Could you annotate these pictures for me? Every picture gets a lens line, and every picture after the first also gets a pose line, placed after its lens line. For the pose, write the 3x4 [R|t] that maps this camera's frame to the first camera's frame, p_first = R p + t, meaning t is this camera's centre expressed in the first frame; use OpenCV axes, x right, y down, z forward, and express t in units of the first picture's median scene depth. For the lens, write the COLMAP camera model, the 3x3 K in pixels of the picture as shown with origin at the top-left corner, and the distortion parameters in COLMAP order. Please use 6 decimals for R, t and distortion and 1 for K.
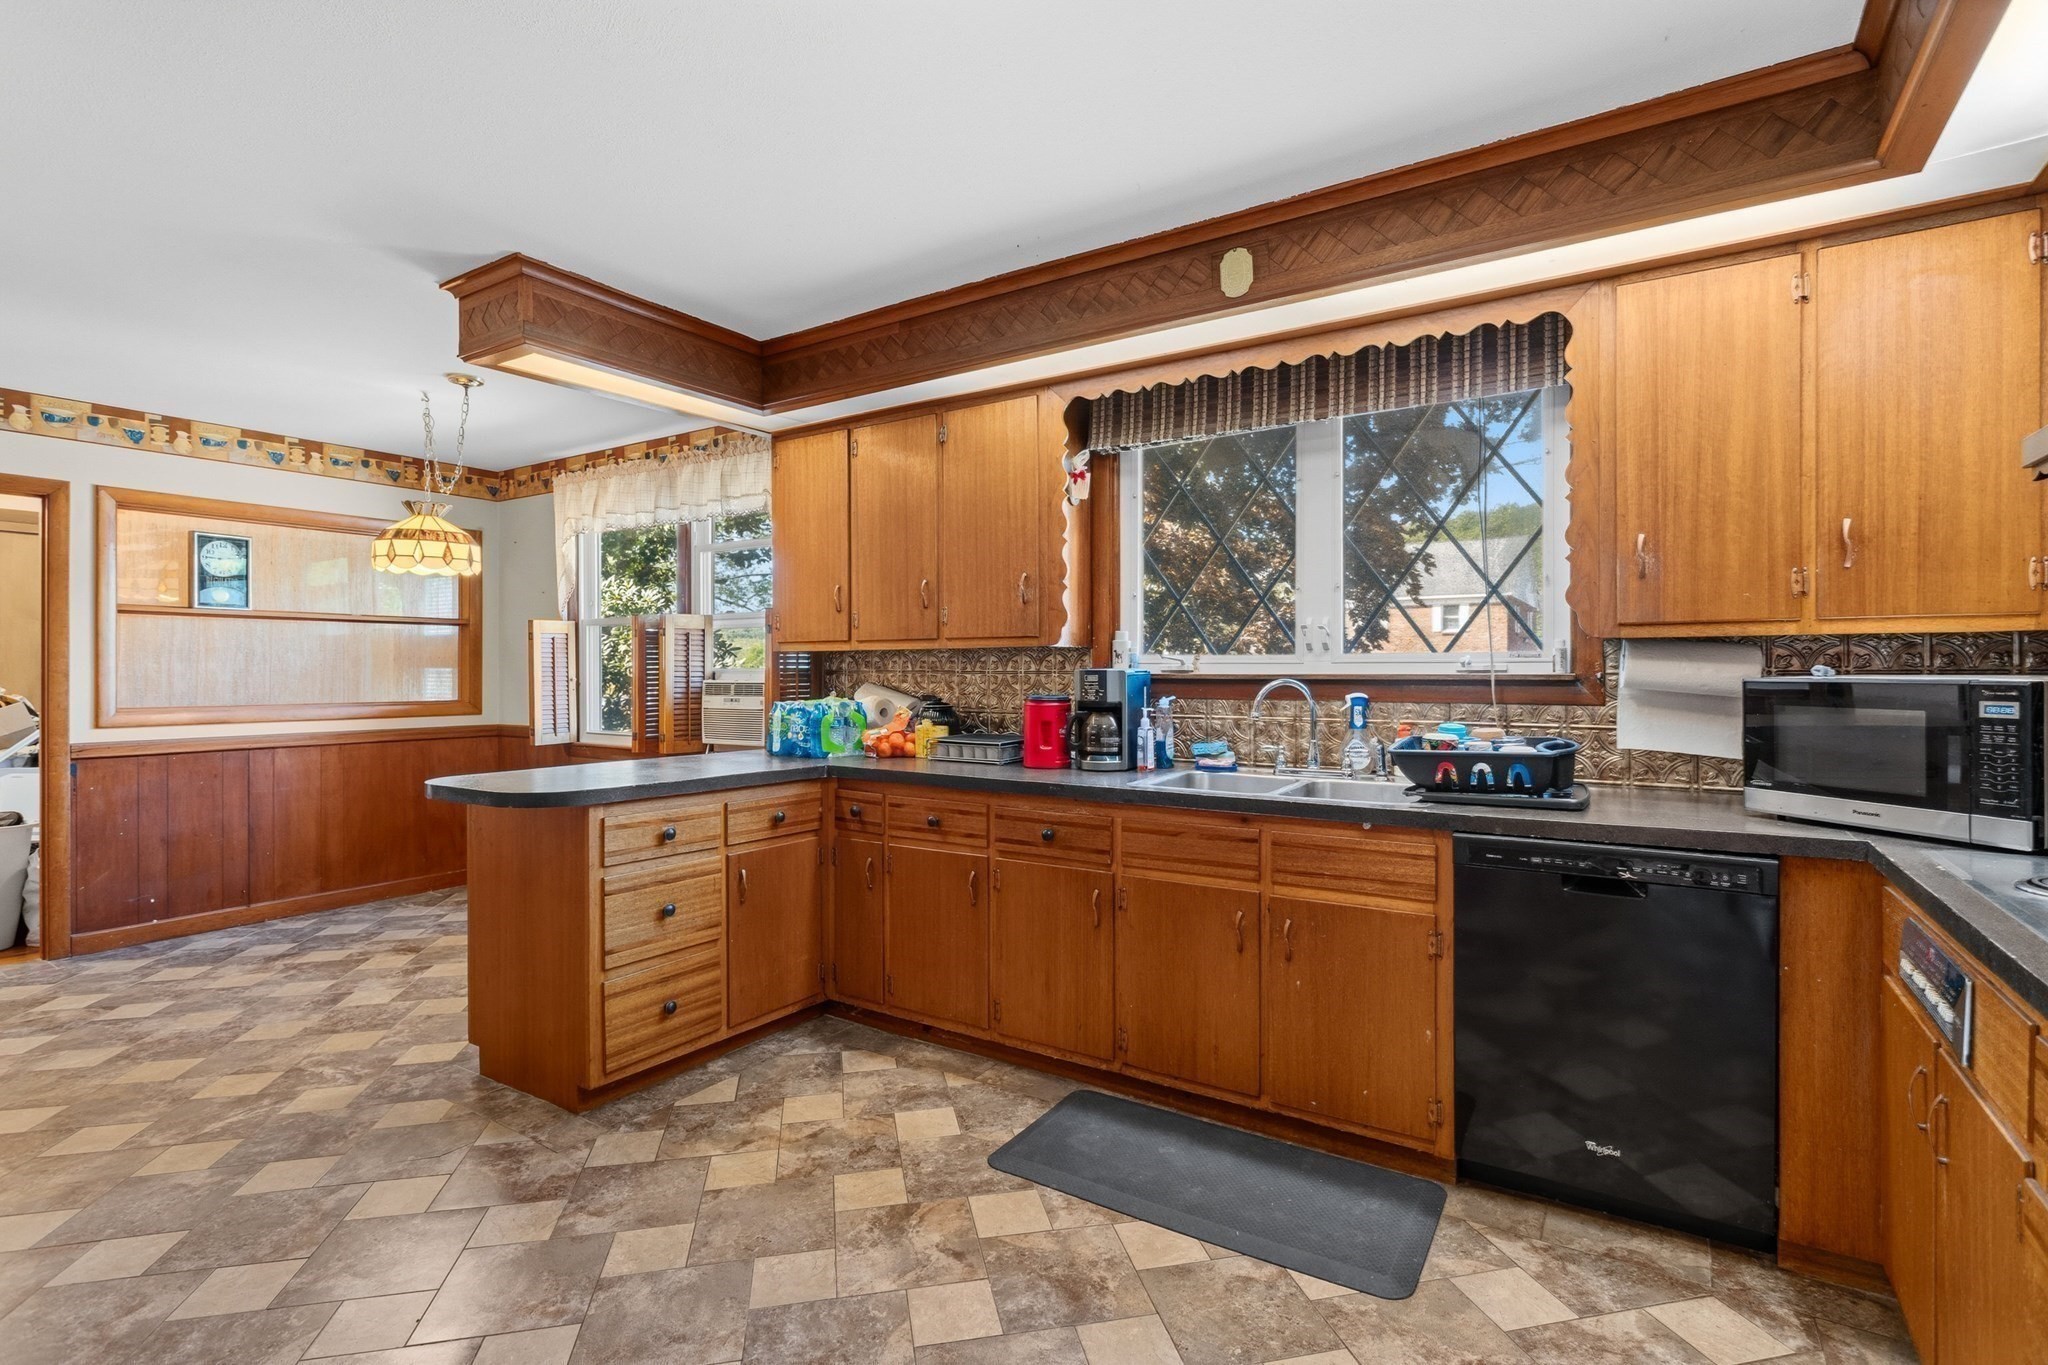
lens RADIAL K [[966.4, 0, 1037.7], [0, 966.4, 679.9], [0, 0, 1]] dist [0.000327, 0.001438]
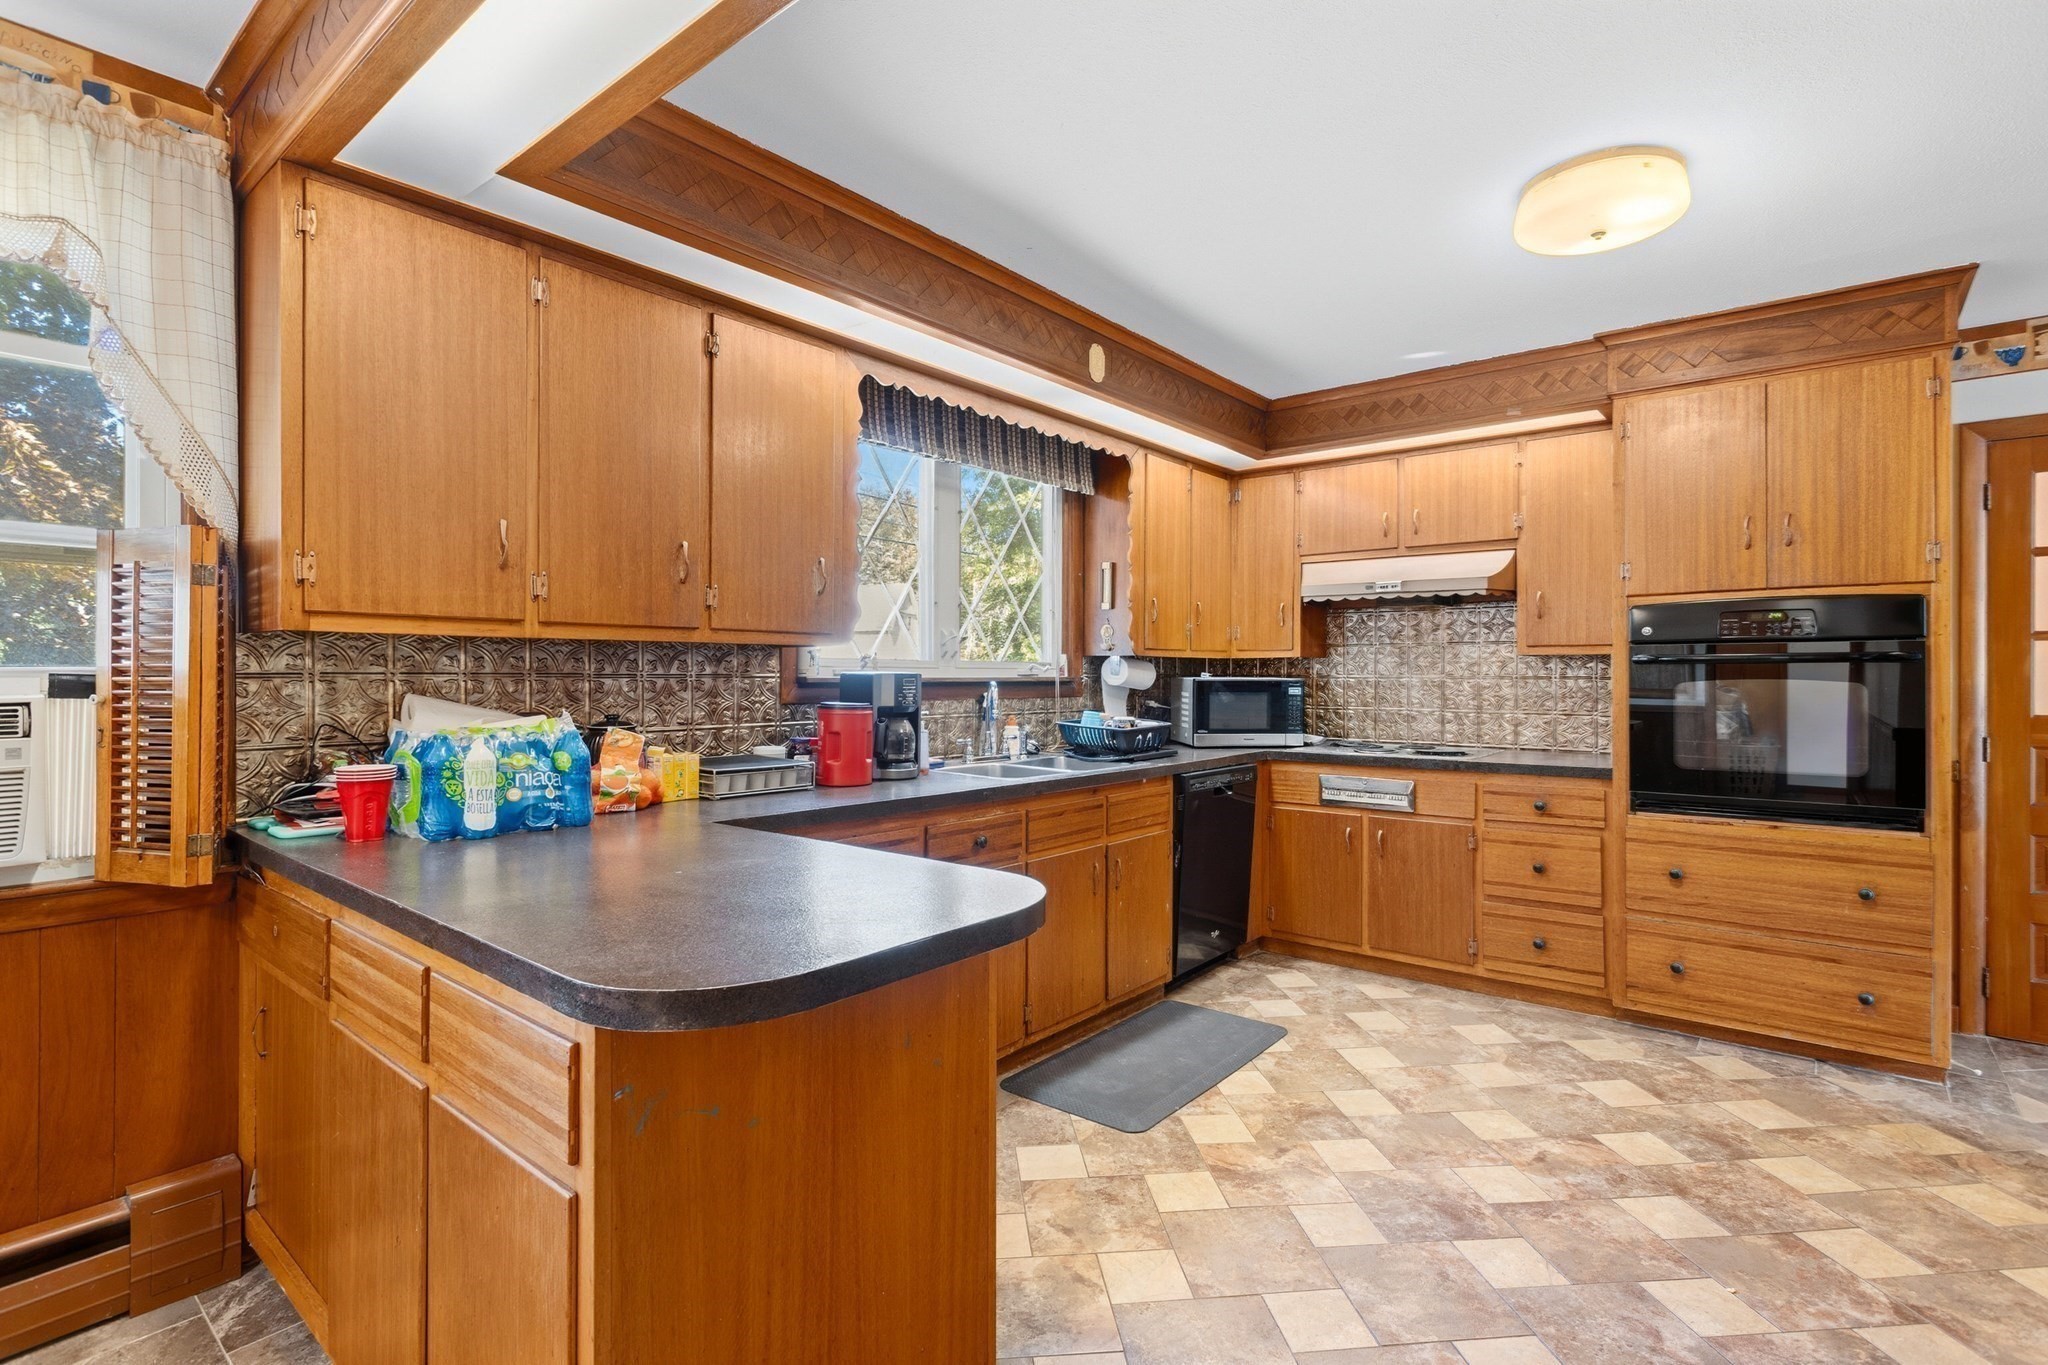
lens RADIAL K [[966.4, 0, 1031.5], [0, 966.4, 677.9], [0, 0, 1]] dist [0.000327, 0.001438]
pose [[0.115344, -0.001931, 0.993324, -1.132082], [0.006815, 0.999976, 0.001153, -0.008048], [-0.993302, 0.006637, 0.115355, 0.990403]]
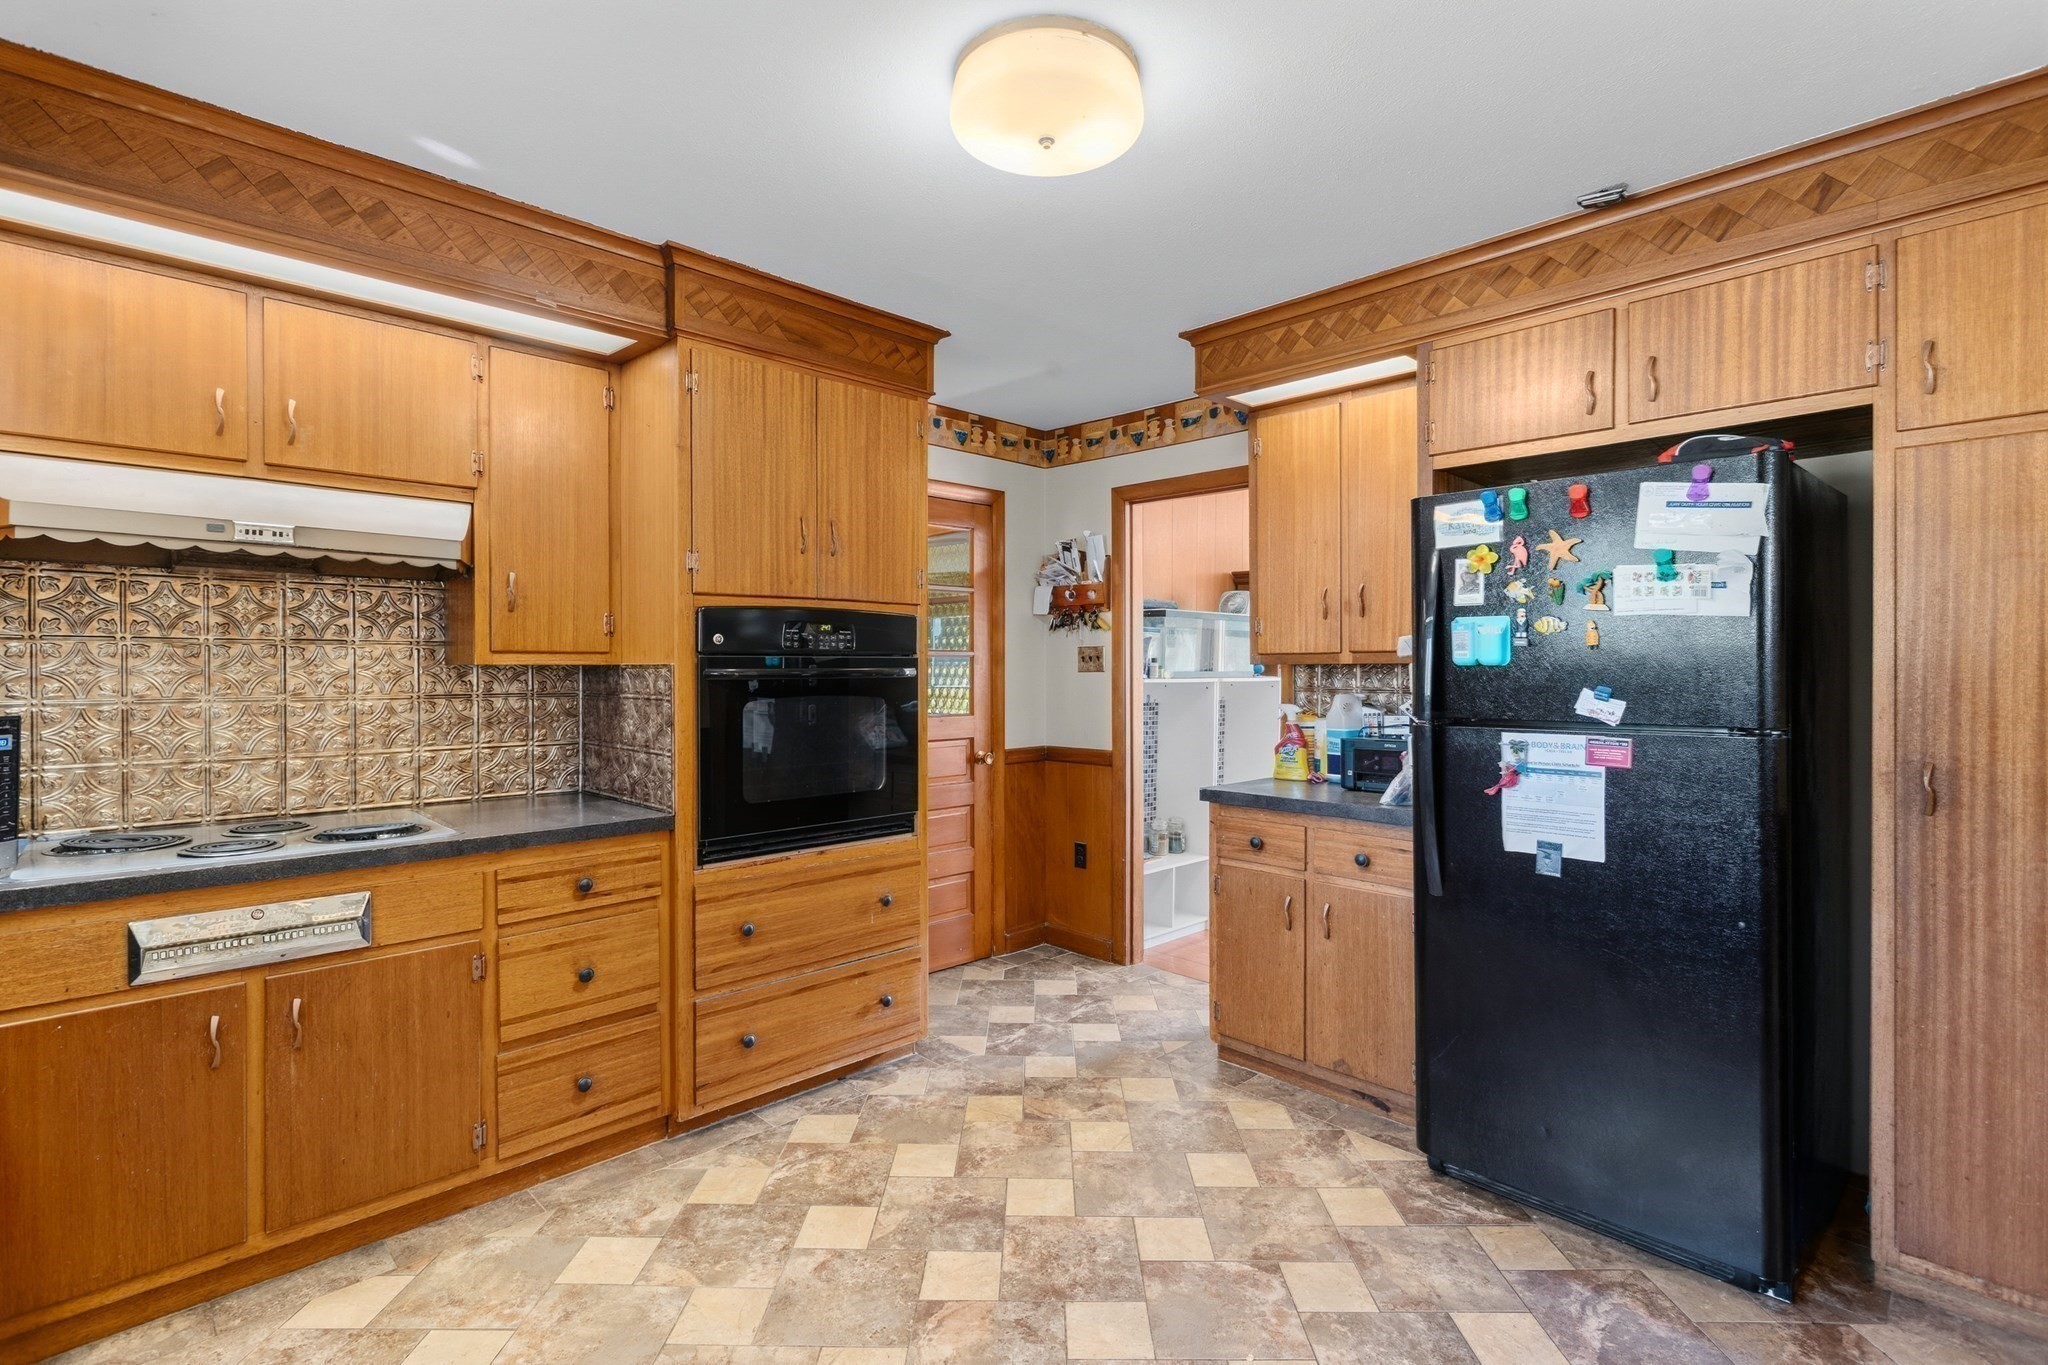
lens RADIAL K [[966.4, 0, 1027.6], [0, 966.4, 672.3], [0, 0, 1]] dist [0.000327, 0.001438]
pose [[-0.974904, 0.001240, 0.222624, -0.263237], [0.003917, 0.999925, 0.011584, -0.039980], [-0.222593, 0.012165, -0.974836, 1.279274]]
